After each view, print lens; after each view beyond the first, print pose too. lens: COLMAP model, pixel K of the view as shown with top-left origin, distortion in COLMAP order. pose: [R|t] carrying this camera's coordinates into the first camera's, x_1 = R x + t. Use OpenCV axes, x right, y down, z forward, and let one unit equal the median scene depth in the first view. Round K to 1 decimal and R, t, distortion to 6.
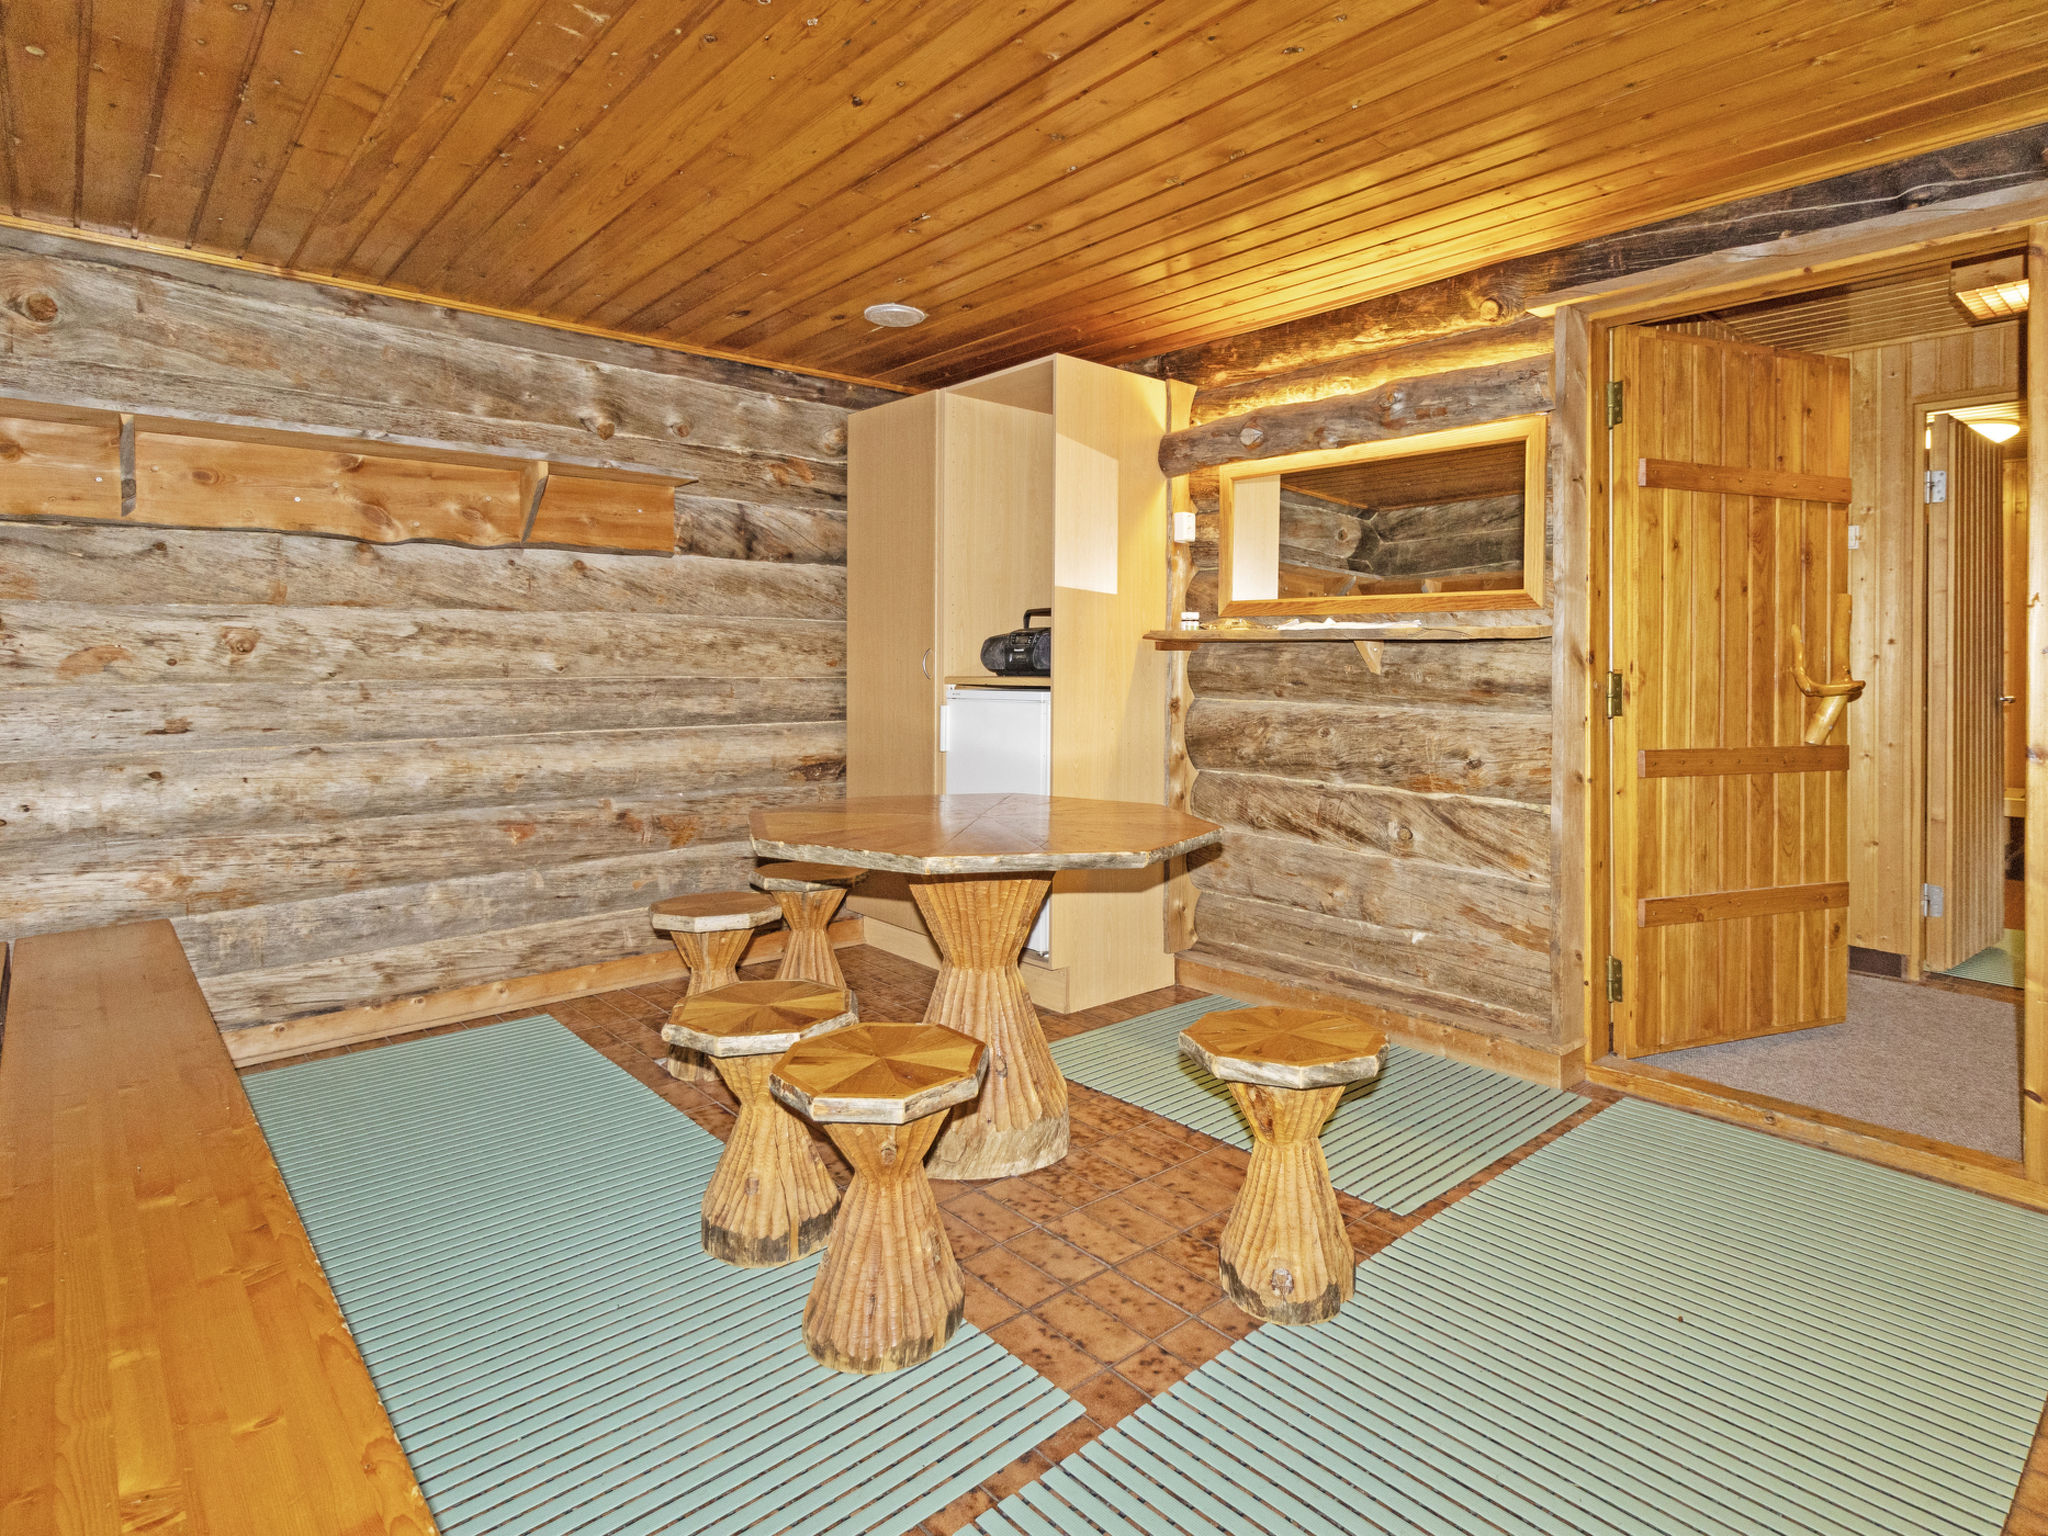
lens RADIAL K [[1098.2, 0, 1061.8], [0, 1098.2, 679.6], [0, 0, 1]] dist [0.005672, -0.001373]
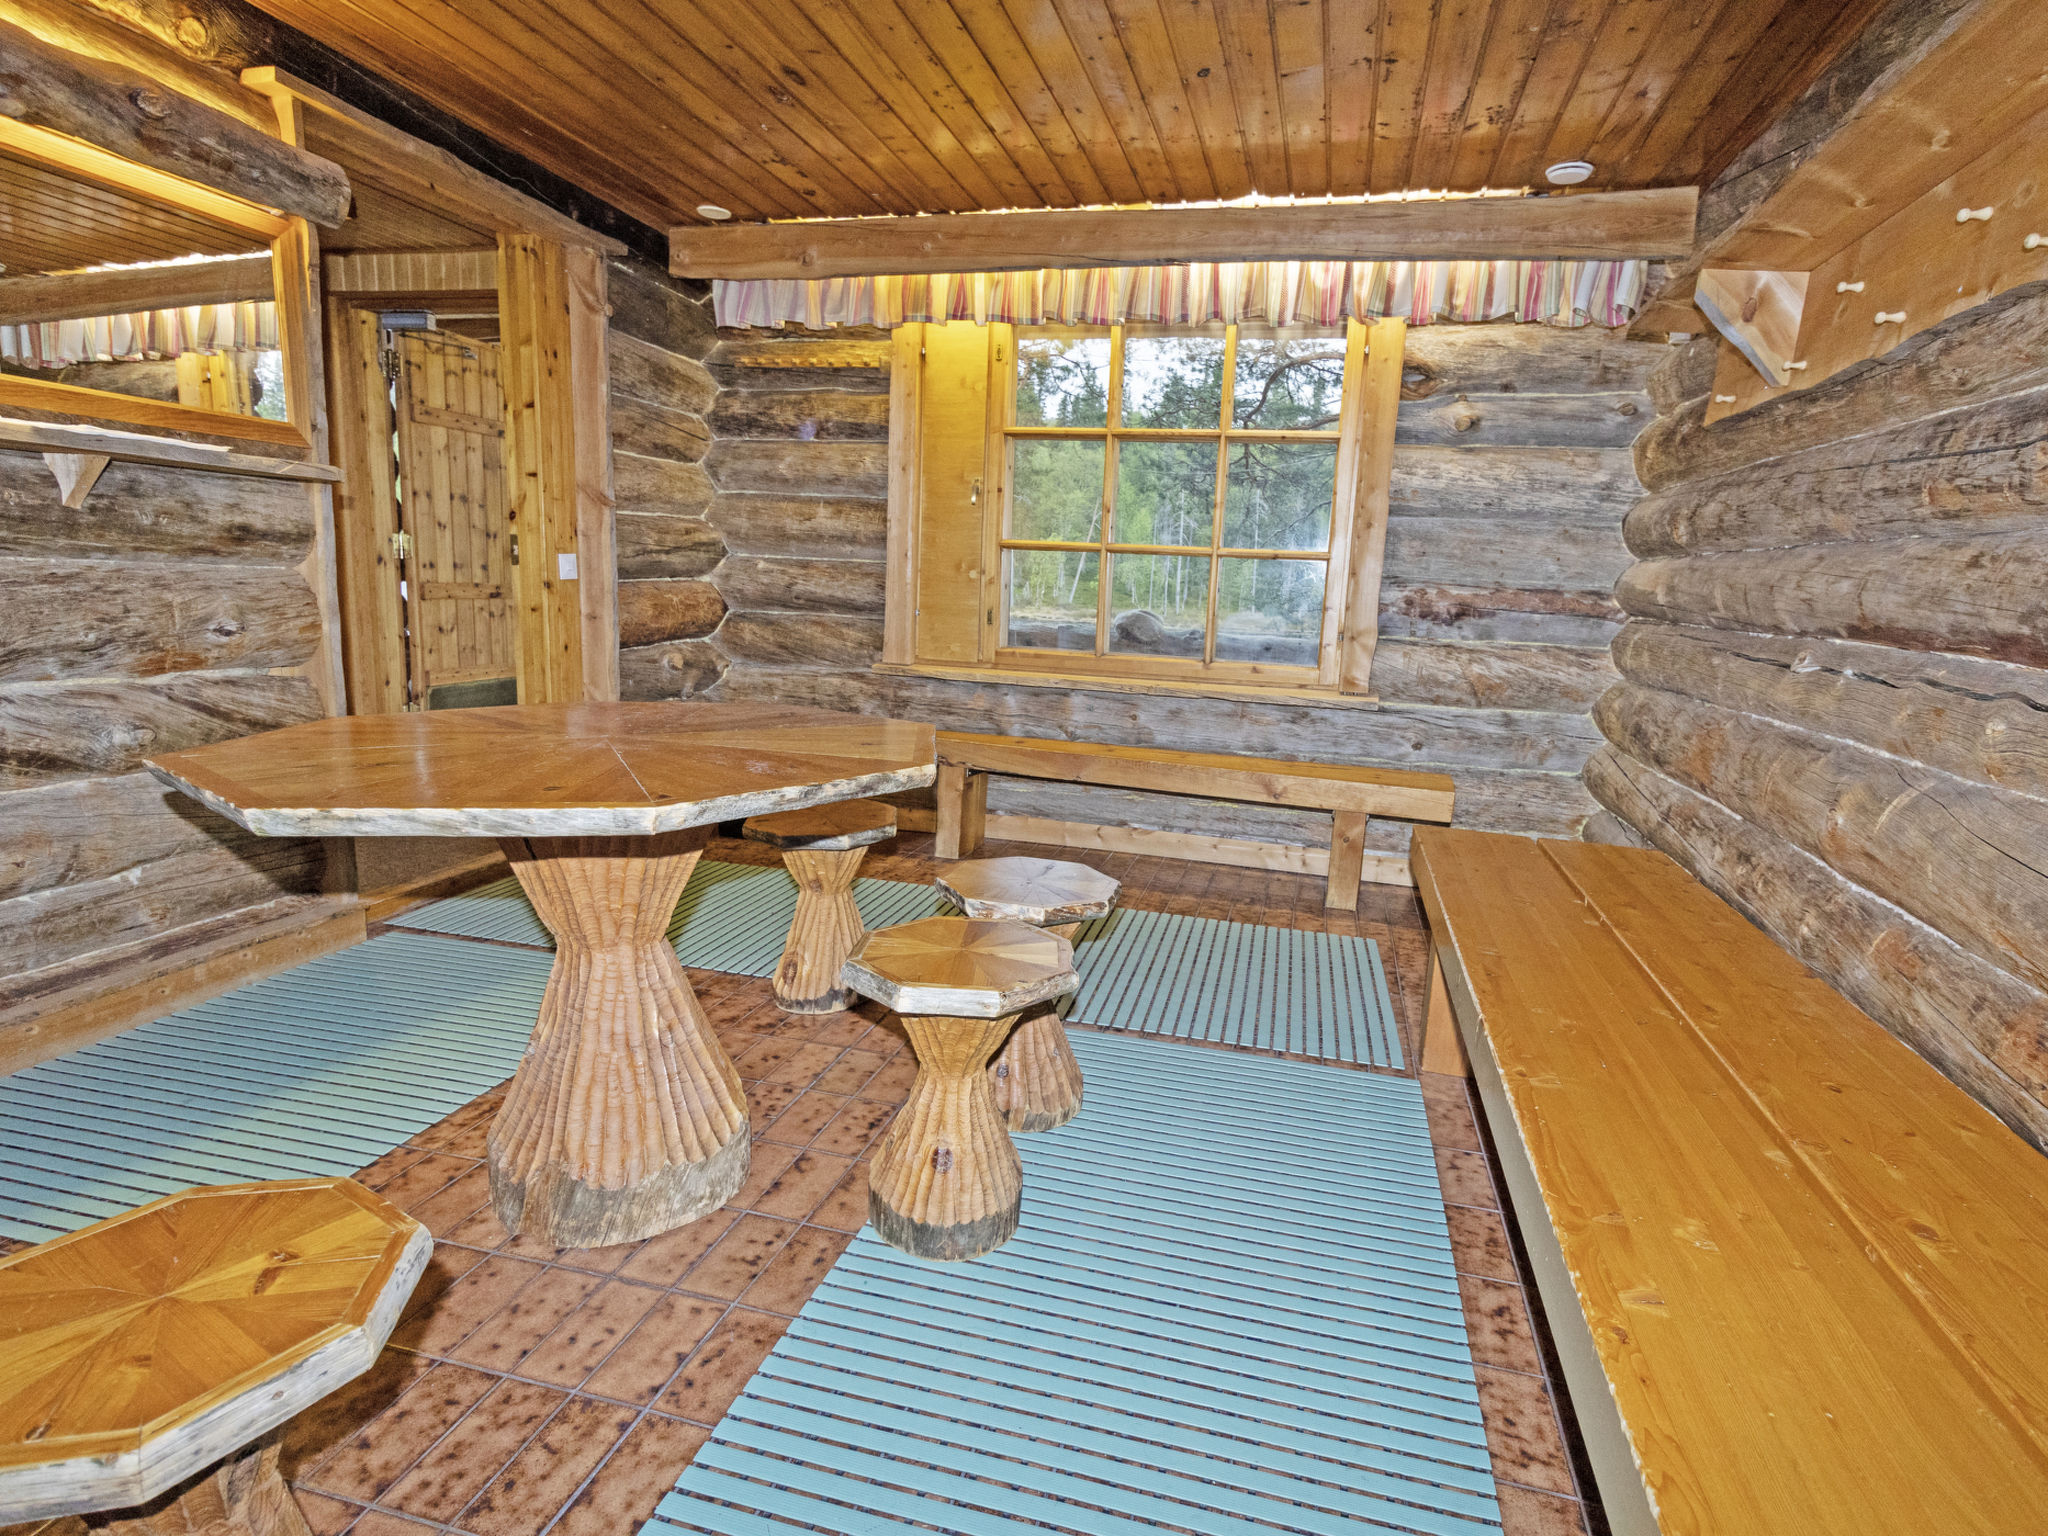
lens RADIAL K [[1098.2, 0, 1030.7], [0, 1098.2, 768.3], [0, 0, 1]] dist [0.005672, -0.001373]
pose [[-0.543534, -0.169400, 0.822116, -0.634370], [-0.028247, 0.982561, 0.183784, 0.010907], [-0.838912, 0.076670, -0.538840, 0.937938]]
